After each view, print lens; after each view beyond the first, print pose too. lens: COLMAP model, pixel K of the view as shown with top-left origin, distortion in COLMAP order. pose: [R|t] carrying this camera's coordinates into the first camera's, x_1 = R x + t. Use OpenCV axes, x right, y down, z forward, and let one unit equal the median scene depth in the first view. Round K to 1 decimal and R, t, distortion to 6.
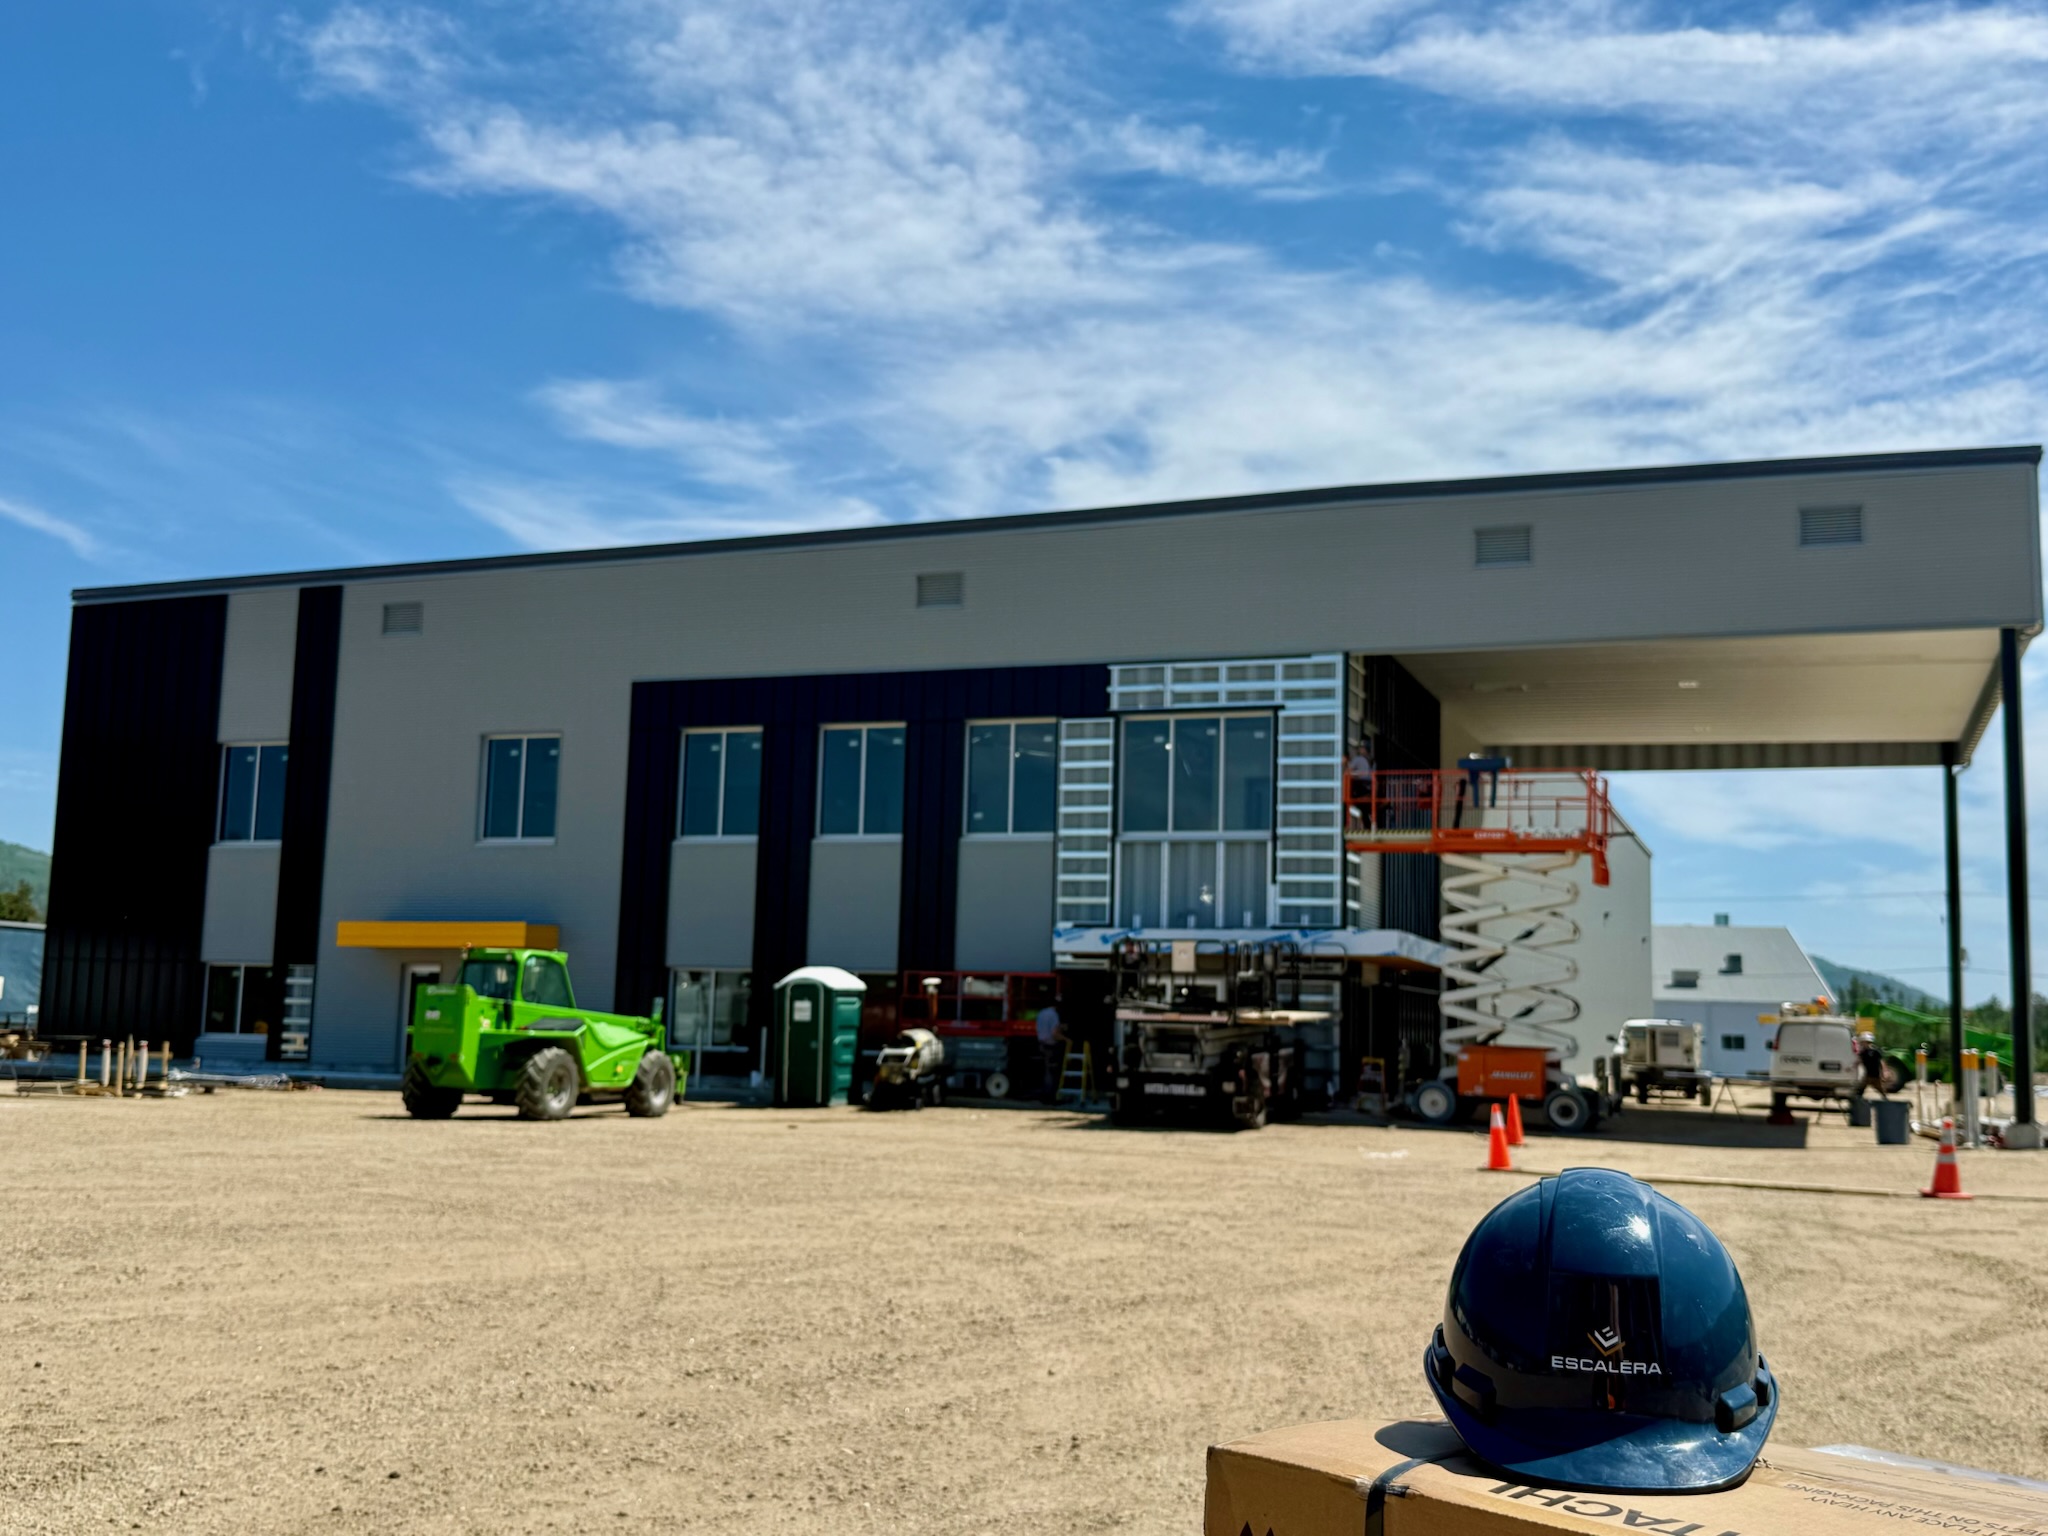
lens RADIAL K [[2084.2, 0, 1024.0], [0, 2084.2, 768.0], [0, 0, 1]] dist [0.000505, -0.000601]
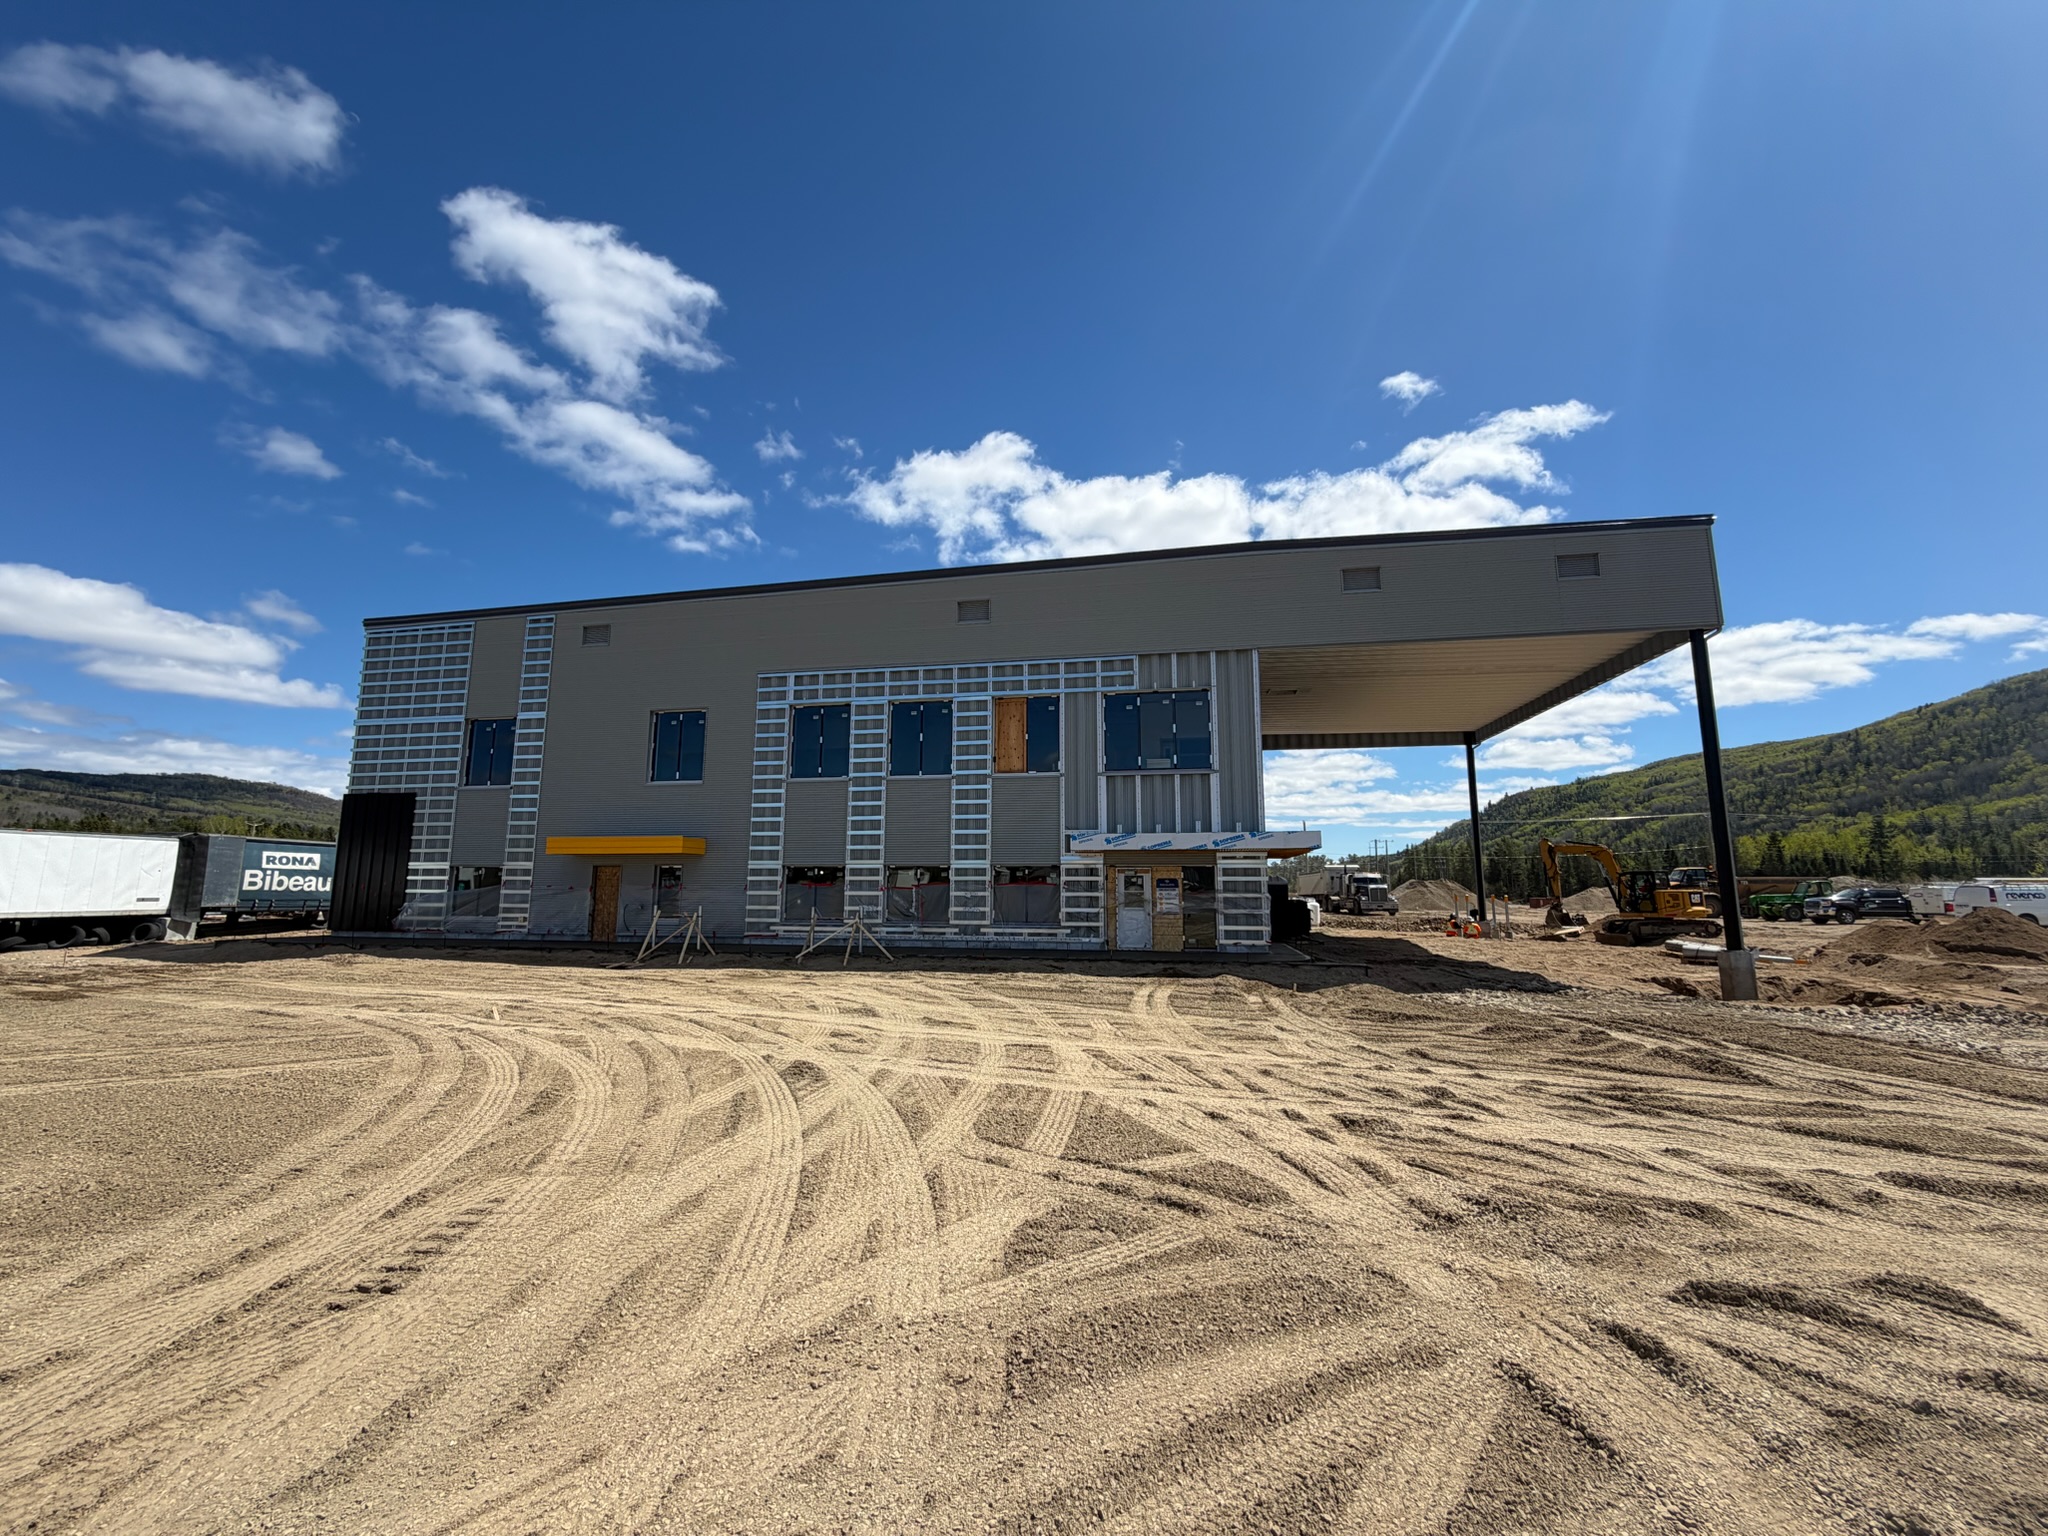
lens RADIAL K [[821.3, 0, 1024.0], [0, 821.3, 768.0], [0, 0, 1]] dist [0.000086, 0.000004]
pose [[0.984234, -0.000074, 0.176873, -0.108441], [0.001759, 0.999955, -0.009374, 0.033059], [-0.176864, 0.009538, 0.984189, 0.403140]]
